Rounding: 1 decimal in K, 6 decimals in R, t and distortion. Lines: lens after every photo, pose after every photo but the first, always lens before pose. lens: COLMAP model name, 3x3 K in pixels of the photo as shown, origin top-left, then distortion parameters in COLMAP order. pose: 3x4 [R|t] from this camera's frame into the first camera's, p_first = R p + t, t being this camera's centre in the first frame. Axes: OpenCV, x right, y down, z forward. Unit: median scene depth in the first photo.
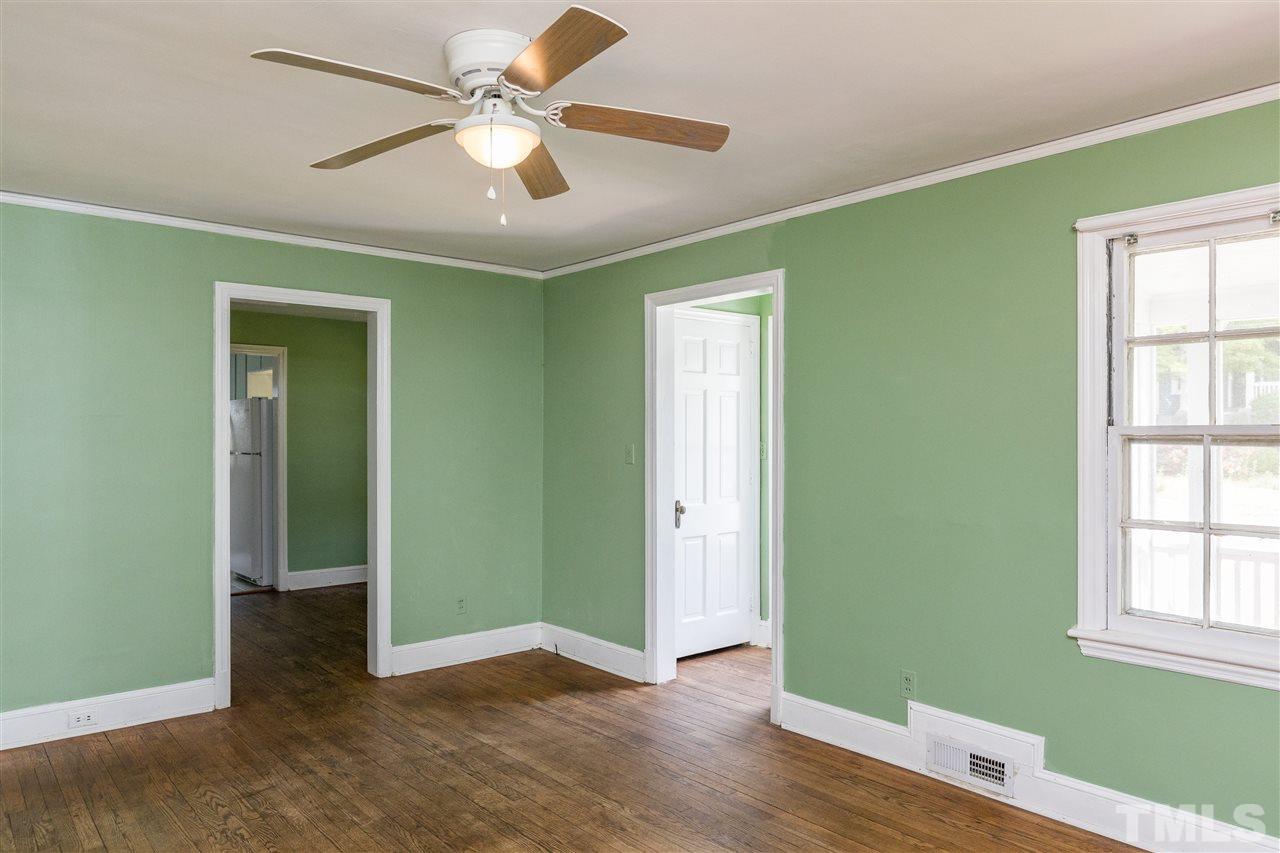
lens RADIAL K [[847.4, 0, 645.4], [0, 847.4, 440.3], [0, 0, 1]] dist [-0.004712, -0.000598]
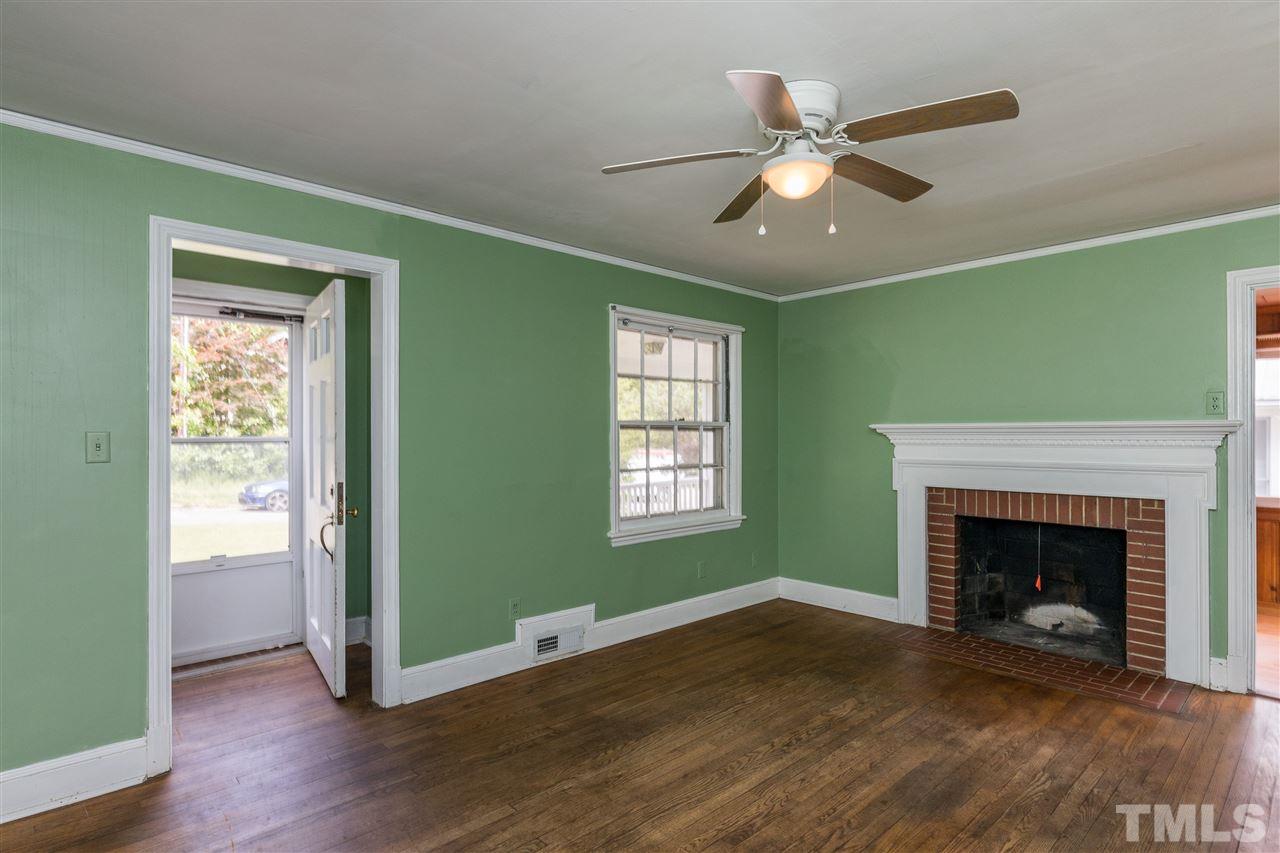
lens RADIAL K [[630.8, 0, 674.0], [0, 630.8, 431.8], [0, 0, 1]] dist [-0.004659, 0.000100]
pose [[-0.039014, -0.004017, 0.999231, -0.812096], [0.000839, 0.999991, 0.004053, 0.002340], [-0.999238, 0.000997, -0.039011, 0.909438]]
